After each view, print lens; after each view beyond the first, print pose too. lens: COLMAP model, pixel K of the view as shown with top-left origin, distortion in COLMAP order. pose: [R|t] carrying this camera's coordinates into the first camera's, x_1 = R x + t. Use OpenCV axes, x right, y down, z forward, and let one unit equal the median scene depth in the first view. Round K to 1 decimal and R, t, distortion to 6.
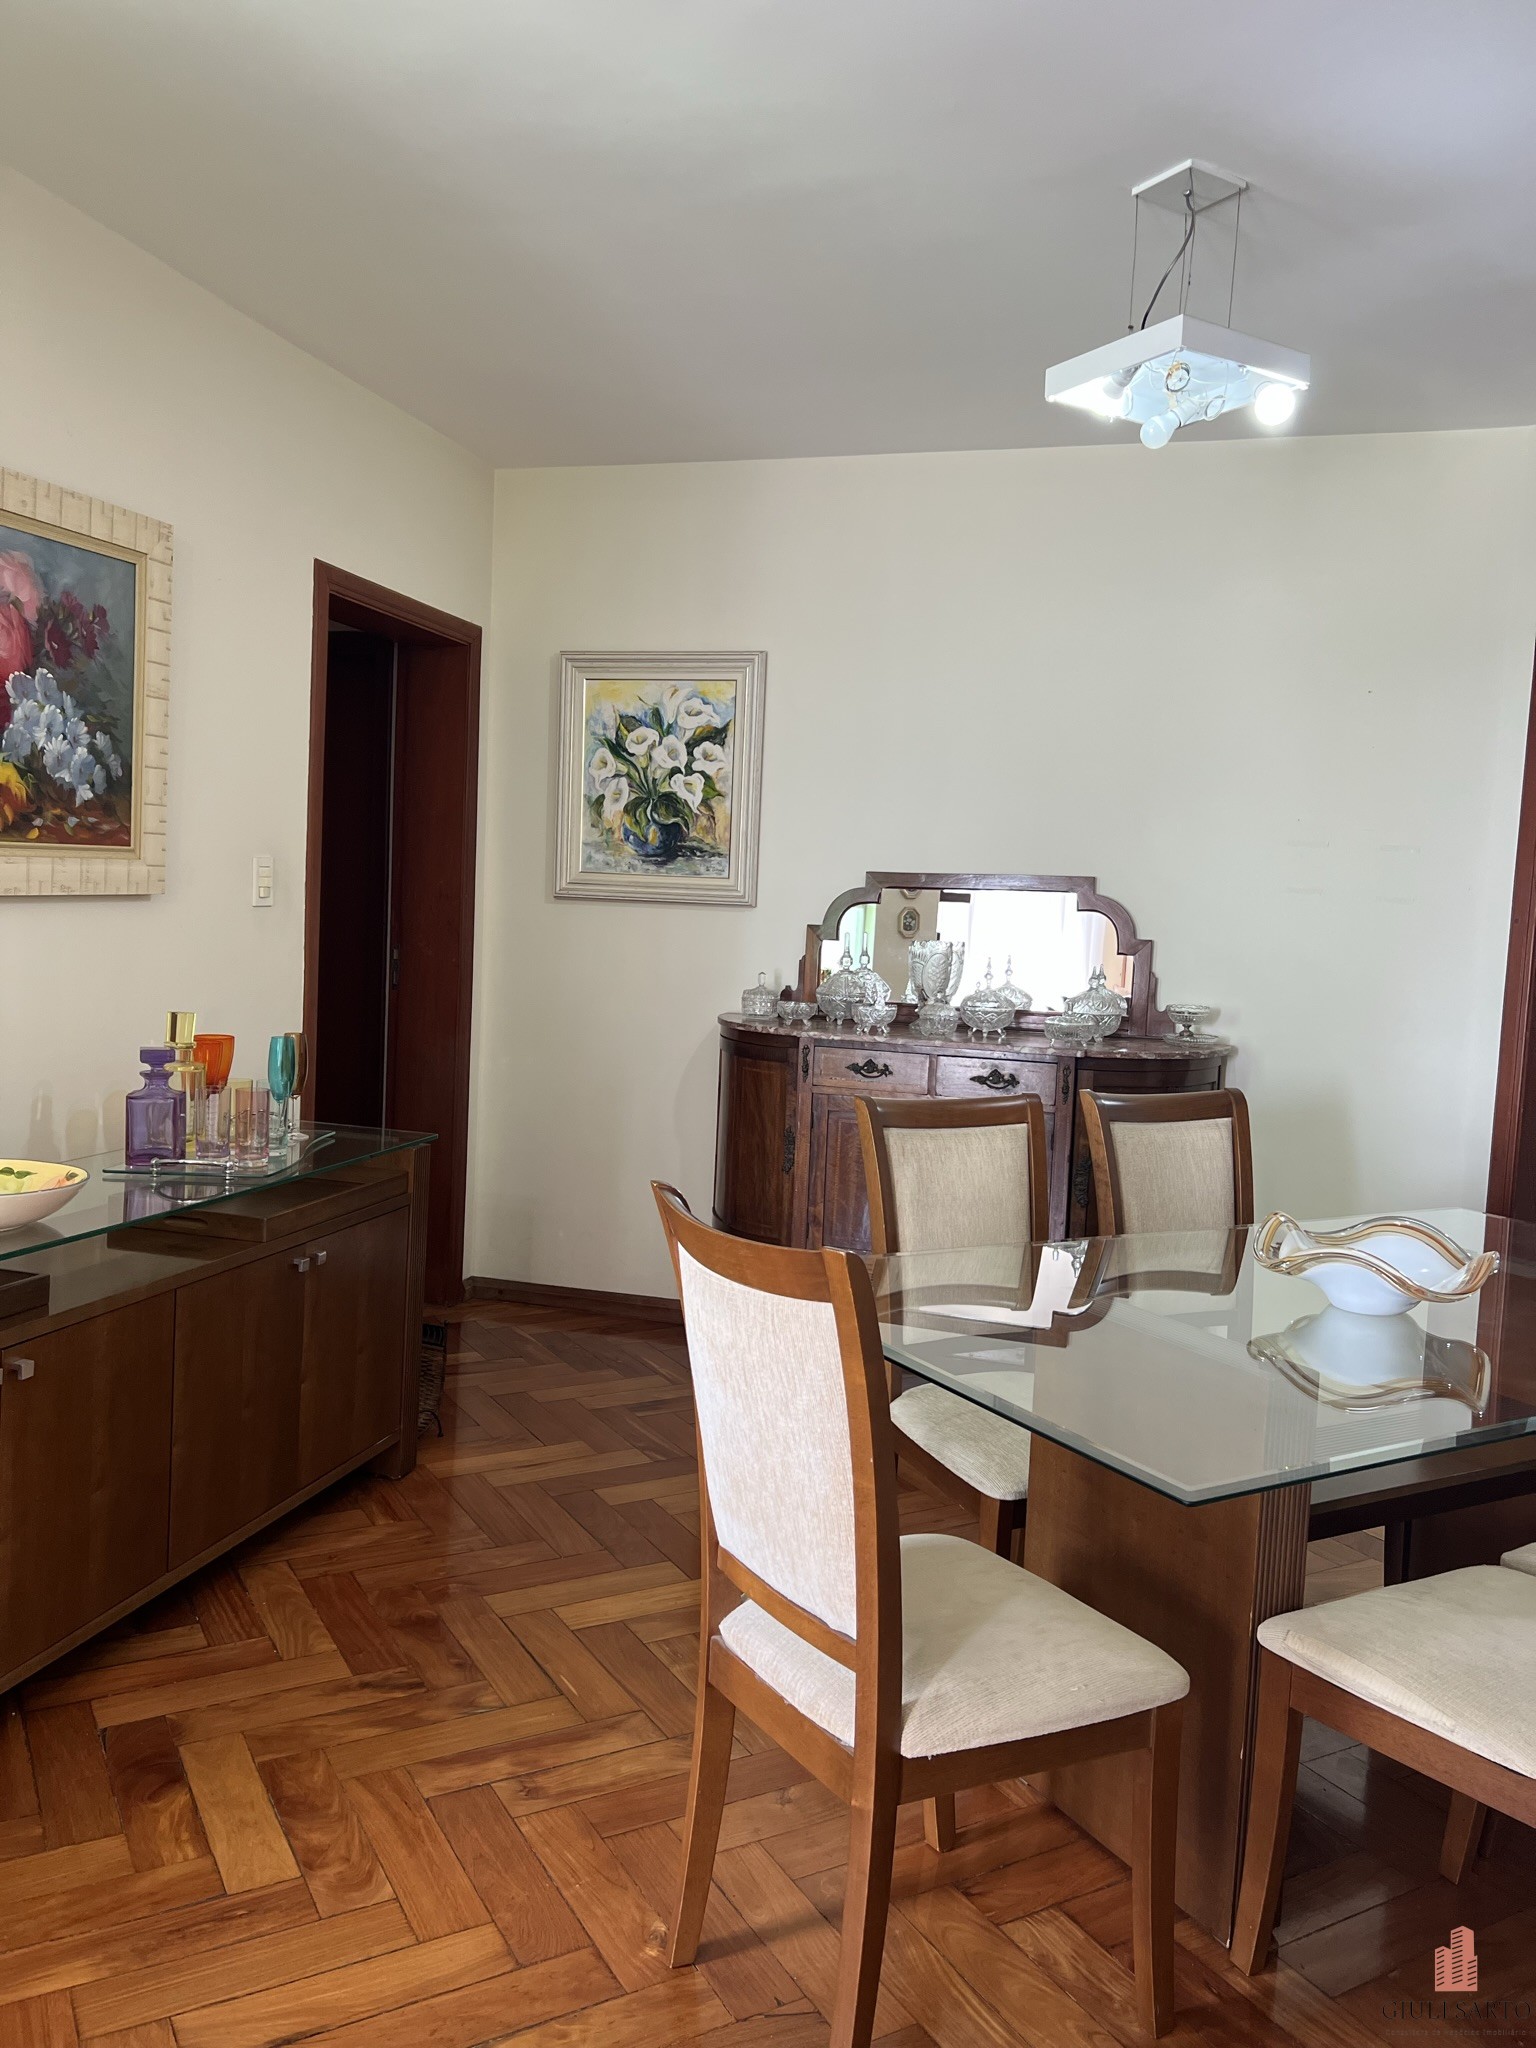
lens RADIAL K [[1531.9, 0, 767.5], [0, 1531.9, 1035.3], [0, 0, 1]] dist [0.067472, -0.109066]
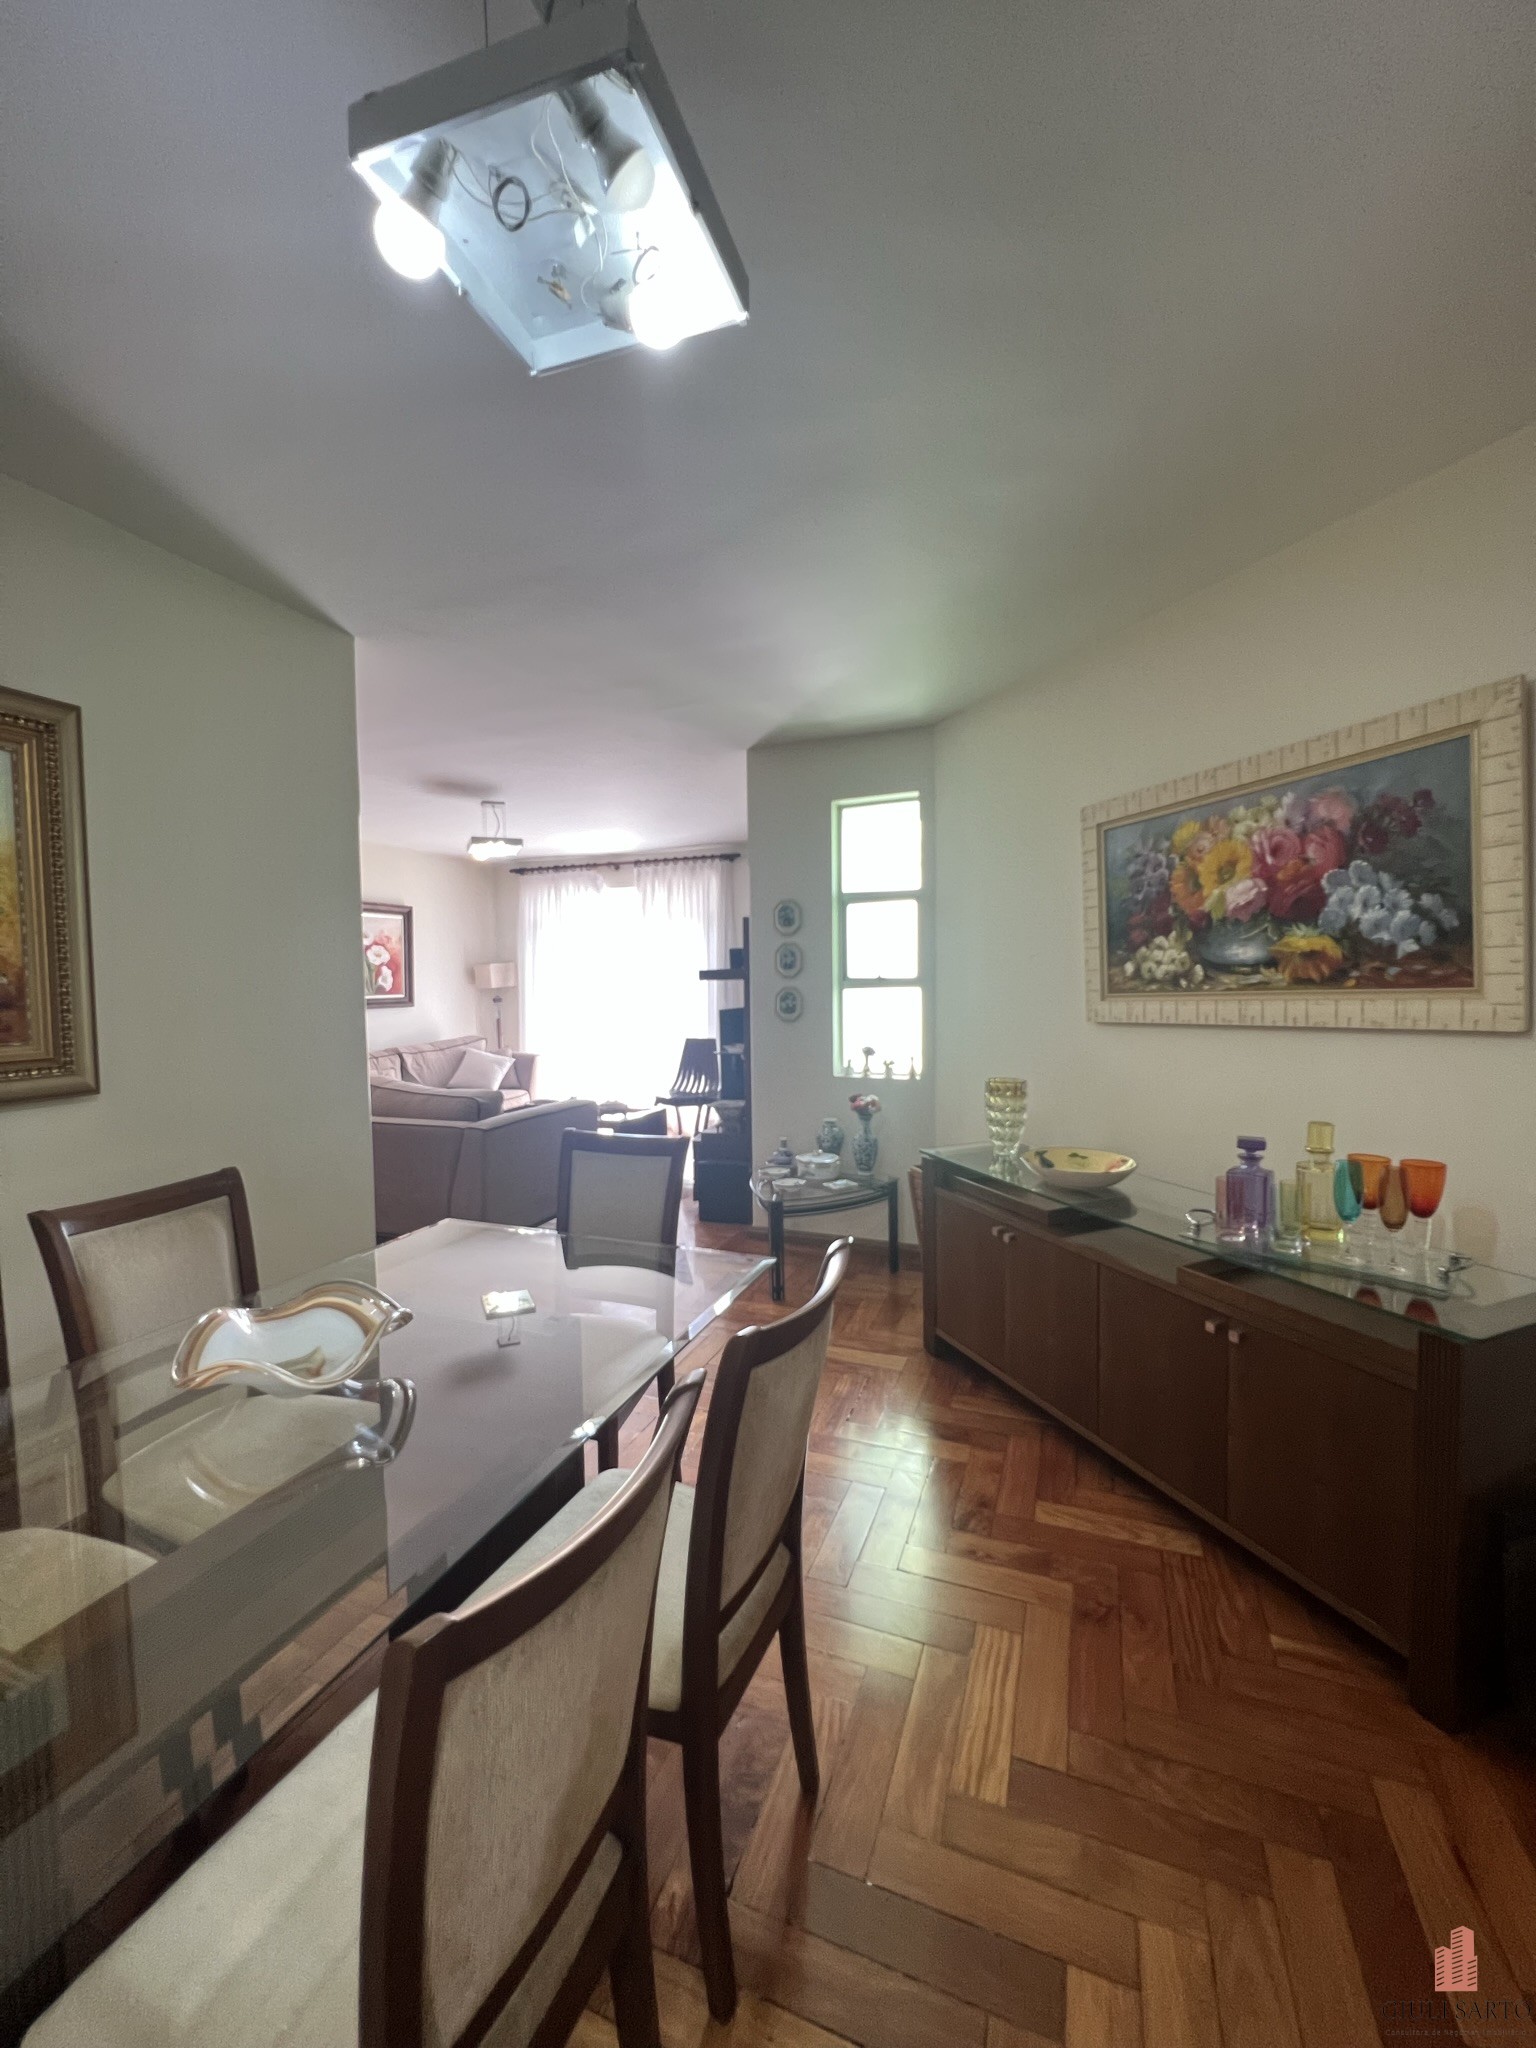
lens RADIAL K [[816.8, 0, 762.7], [0, 816.8, 1024.5], [0, 0, 1]] dist [-0.002285, -0.000180]
pose [[-0.780193, -0.002383, -0.625534, 0.375811], [-0.075939, 0.992957, 0.090932, -0.118701], [0.620912, 0.118447, -0.774880, 1.228543]]
